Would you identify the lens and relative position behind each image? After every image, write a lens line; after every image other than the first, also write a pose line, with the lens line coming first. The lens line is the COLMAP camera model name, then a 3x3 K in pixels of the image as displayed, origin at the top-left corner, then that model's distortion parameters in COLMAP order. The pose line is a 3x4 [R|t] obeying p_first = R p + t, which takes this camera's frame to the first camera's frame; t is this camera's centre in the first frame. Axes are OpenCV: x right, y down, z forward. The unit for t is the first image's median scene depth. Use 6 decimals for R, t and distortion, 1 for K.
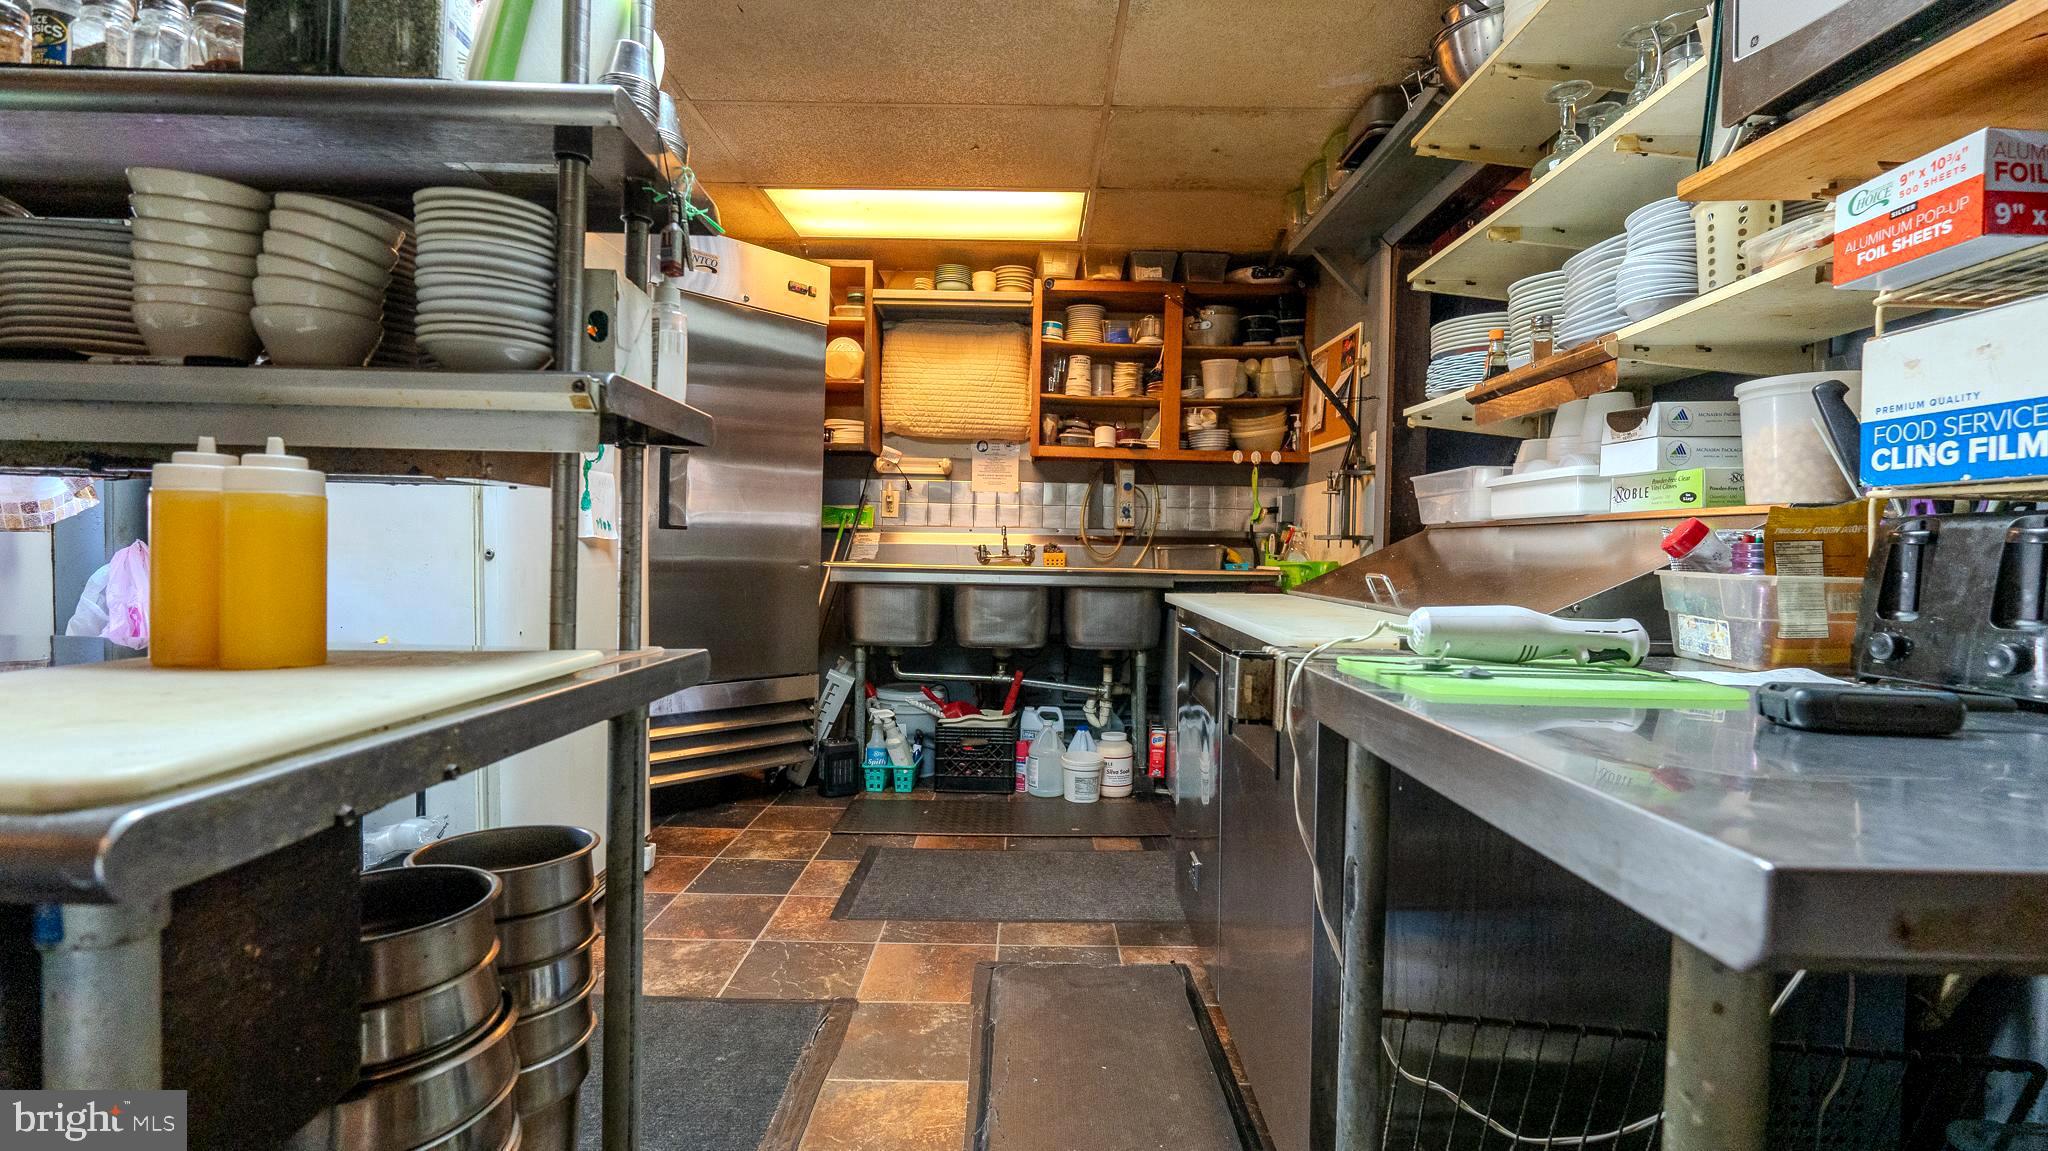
lens RADIAL K [[946.1, 0, 1030.7], [0, 946.1, 570.6], [0, 0, 1]] dist [-0.001409, -0.000141]
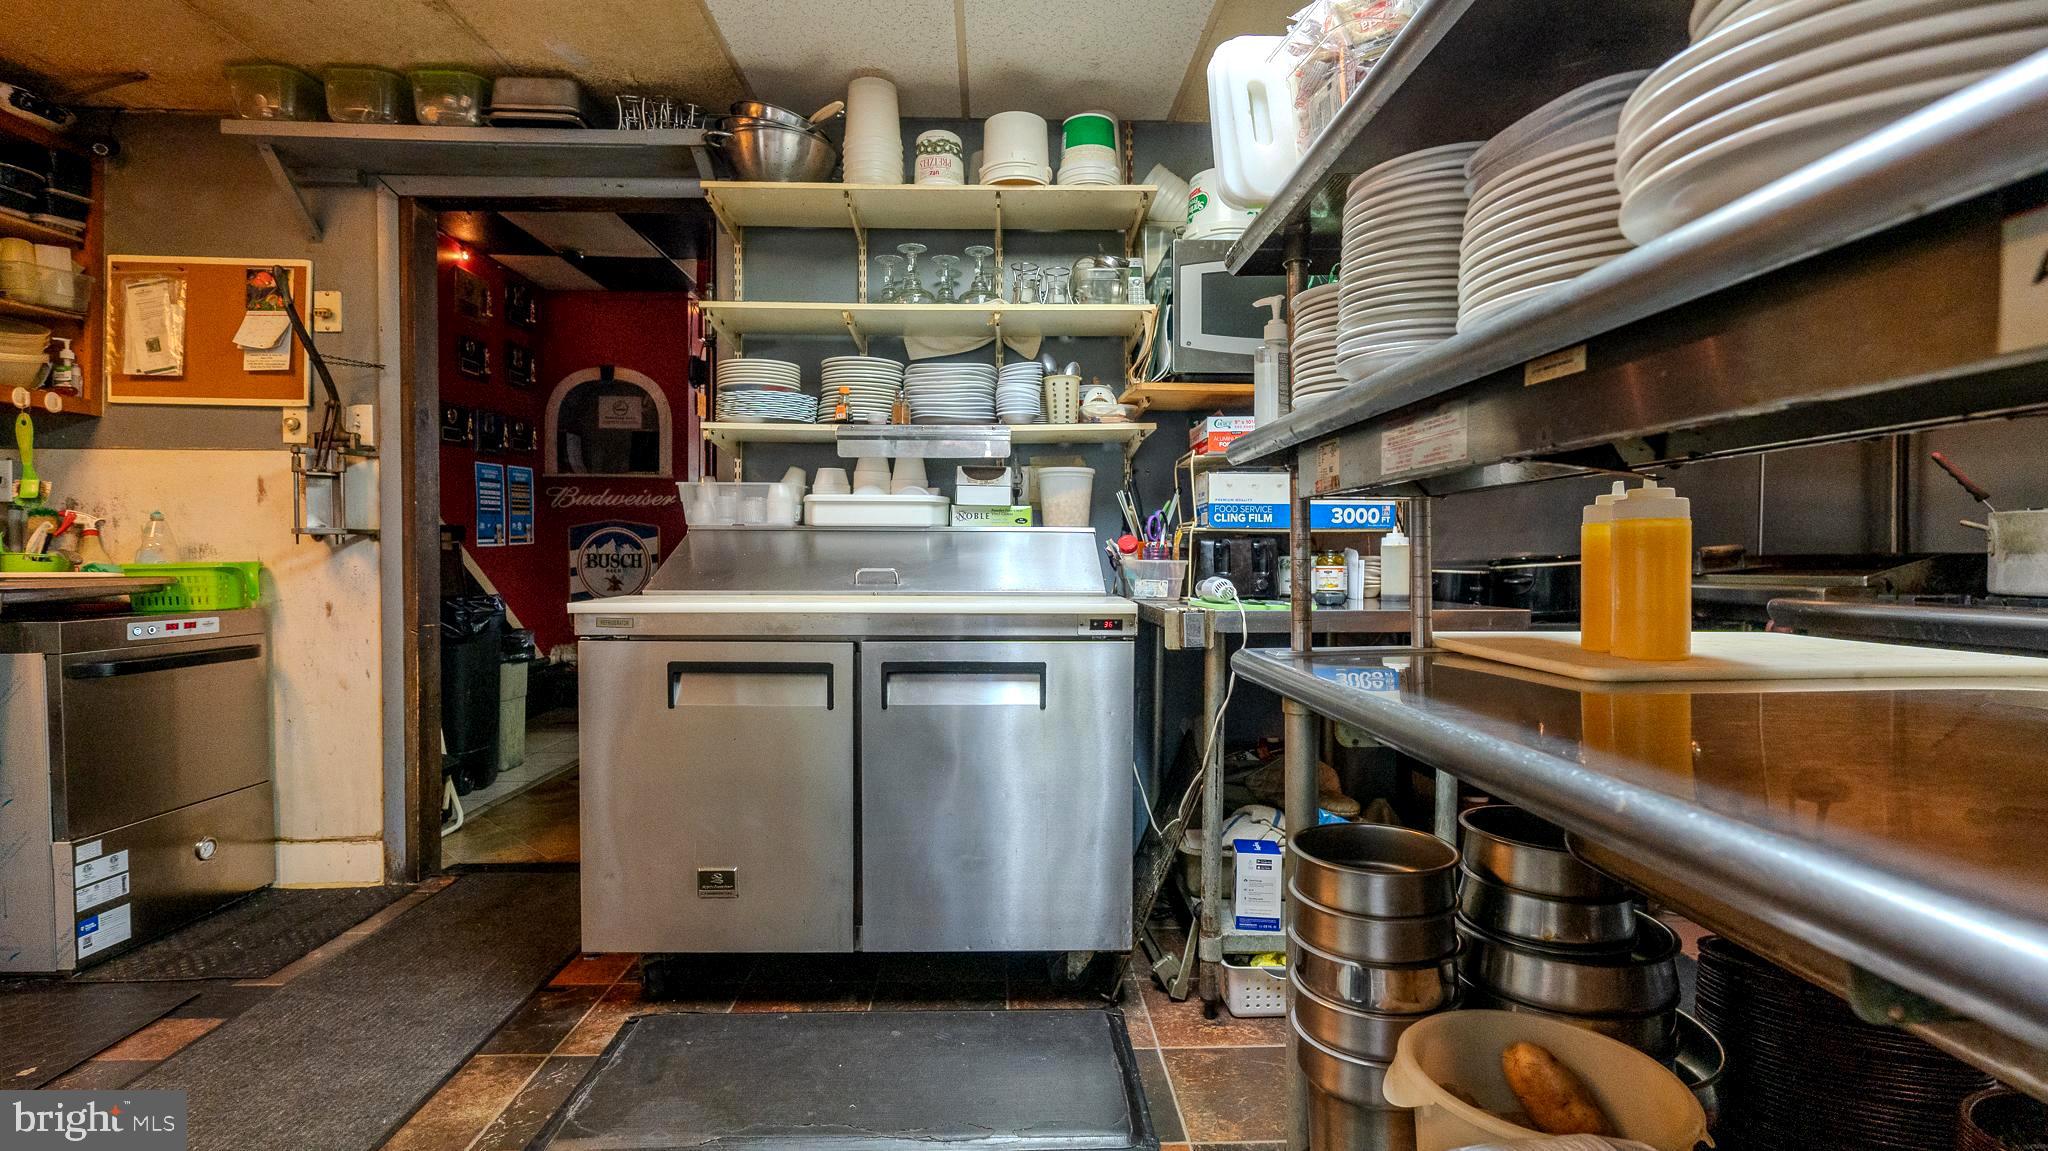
lens RADIAL K [[946.1, 0, 1028.7], [0, 946.1, 576.2], [0, 0, 1]] dist [-0.001409, -0.000141]
pose [[-0.038617, -0.037965, 0.998533, -0.506548], [0.019260, 0.999064, 0.038730, -0.017537], [-0.999068, 0.020727, -0.037850, 0.454443]]
